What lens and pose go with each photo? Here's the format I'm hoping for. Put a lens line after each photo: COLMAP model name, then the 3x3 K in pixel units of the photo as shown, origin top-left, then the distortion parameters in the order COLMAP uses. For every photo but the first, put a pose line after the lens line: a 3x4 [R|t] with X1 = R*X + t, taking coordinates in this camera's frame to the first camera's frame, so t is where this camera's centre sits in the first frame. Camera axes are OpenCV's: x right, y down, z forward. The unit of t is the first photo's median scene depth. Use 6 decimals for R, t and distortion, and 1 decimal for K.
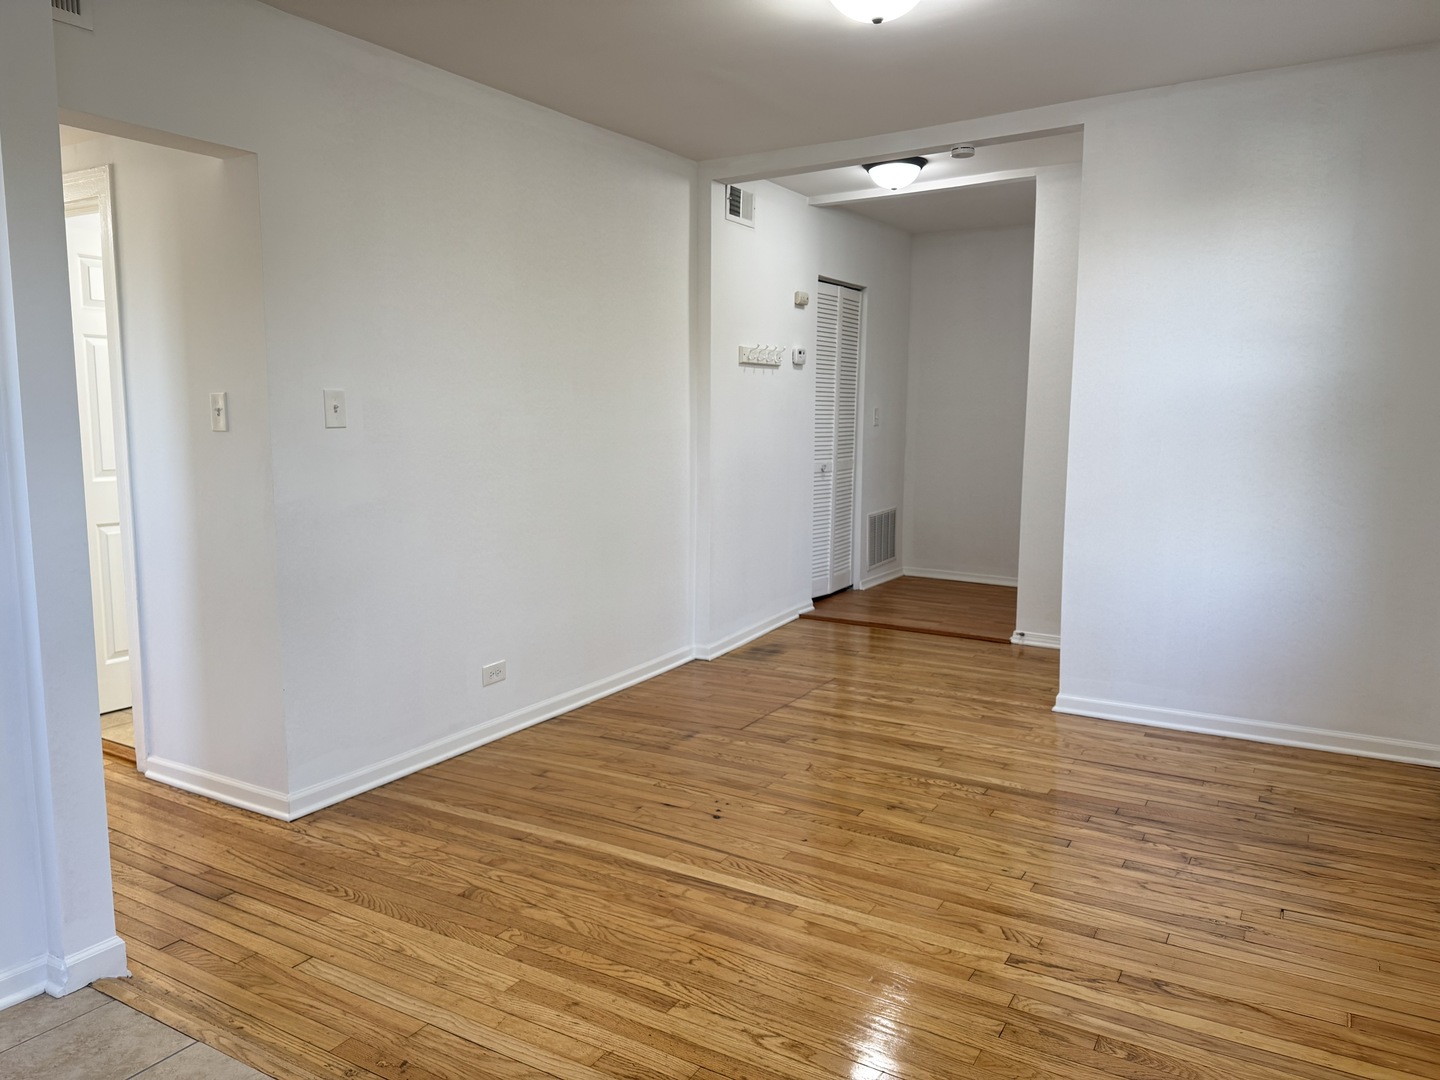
lens RADIAL K [[1034.5, 0, 709.0], [0, 1034.5, 530.1], [0, 0, 1]] dist [0.089828, -0.070941]
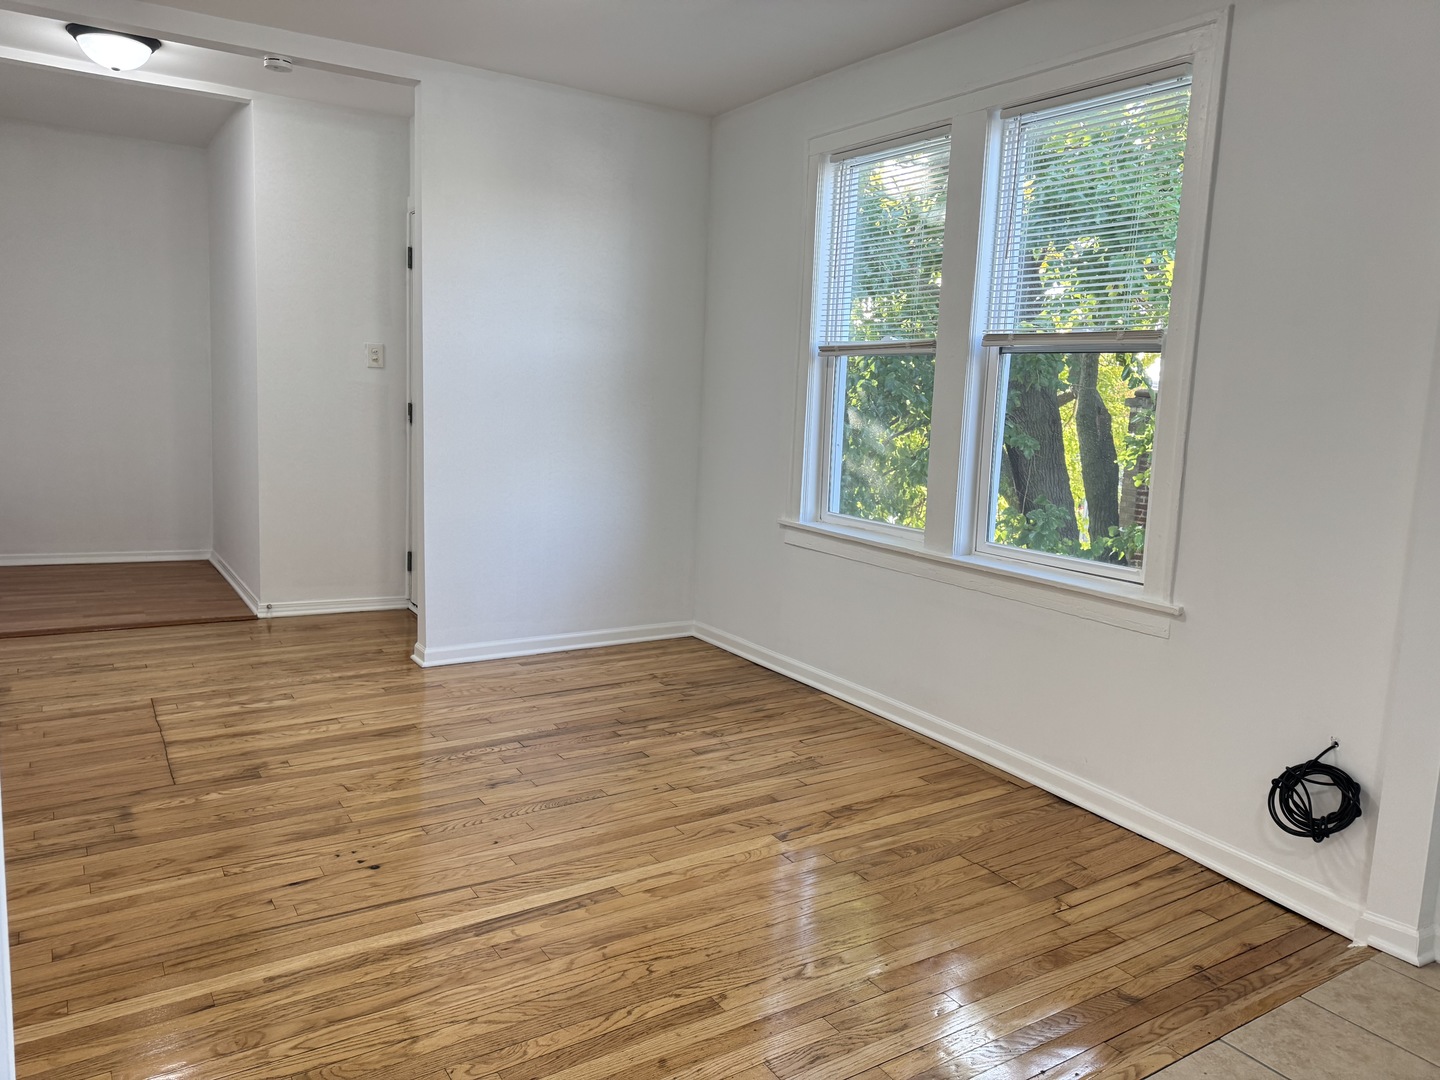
lens RADIAL K [[1034.5, 0, 723.5], [0, 1034.5, 530.3], [0, 0, 1]] dist [0.089828, -0.070941]
pose [[0.434744, -0.106944, 0.894182, -0.559648], [0.061751, 0.994127, 0.088875, -0.039719], [-0.898435, 0.016579, 0.438794, 0.378228]]
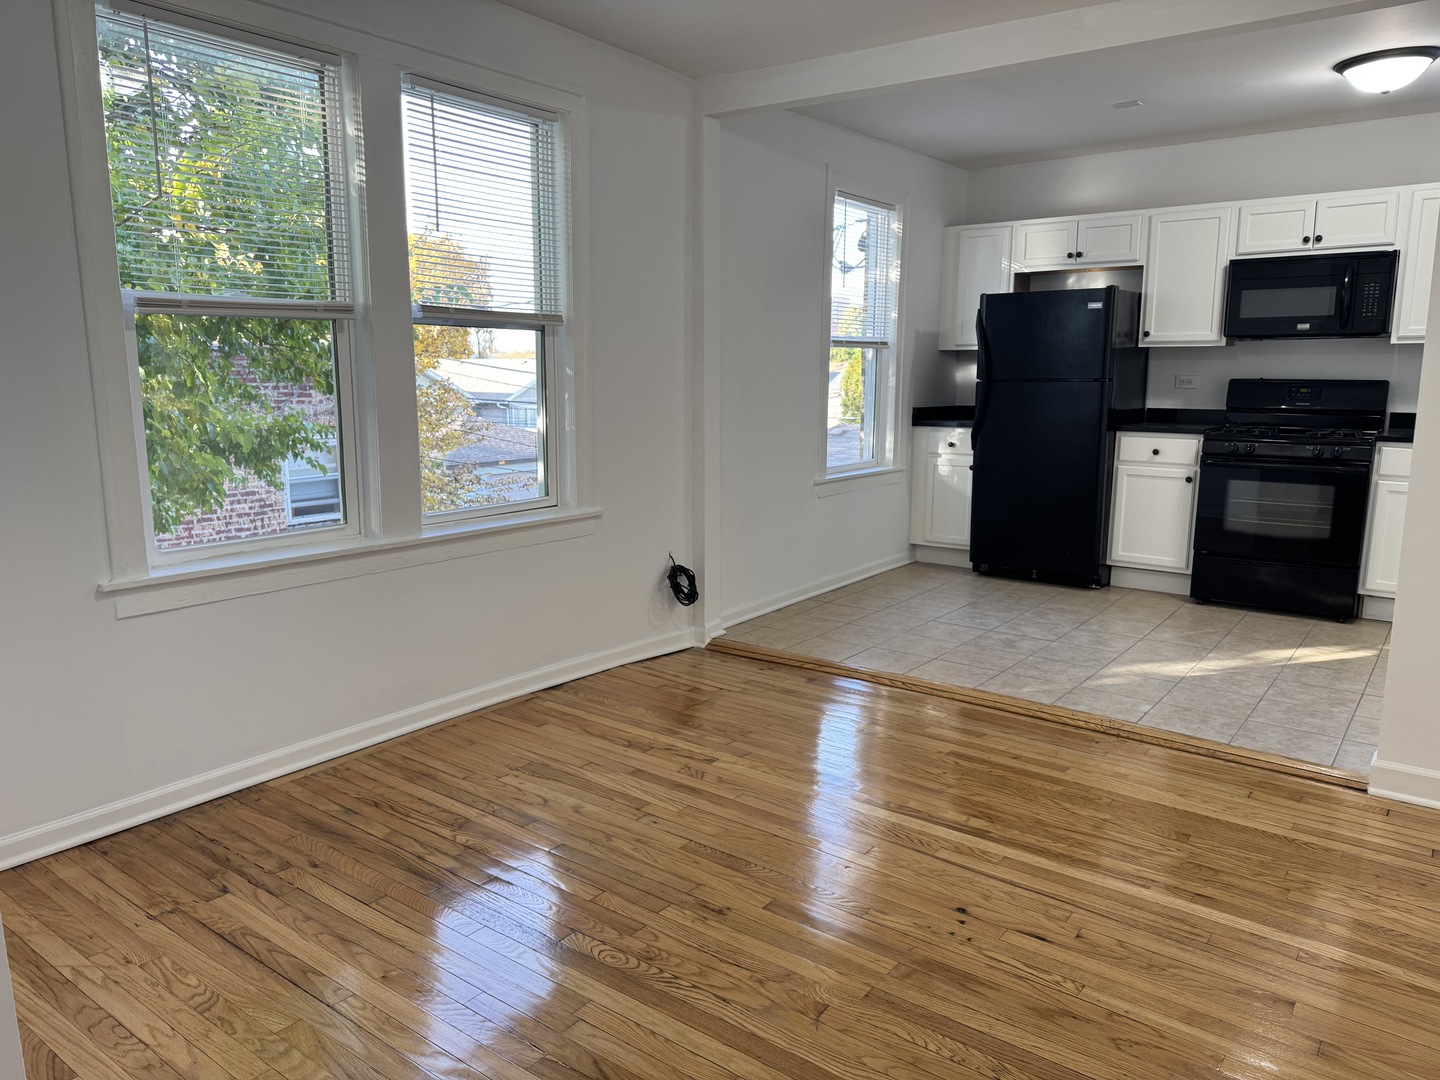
lens RADIAL K [[1034.5, 0, 725.5], [0, 1034.5, 530.7], [0, 0, 1]] dist [0.089828, -0.070941]
pose [[-0.996299, -0.021186, 0.083307, 0.116146], [0.002302, 0.962228, 0.272237, -0.190008], [-0.085928, 0.271421, -0.958617, 1.612715]]
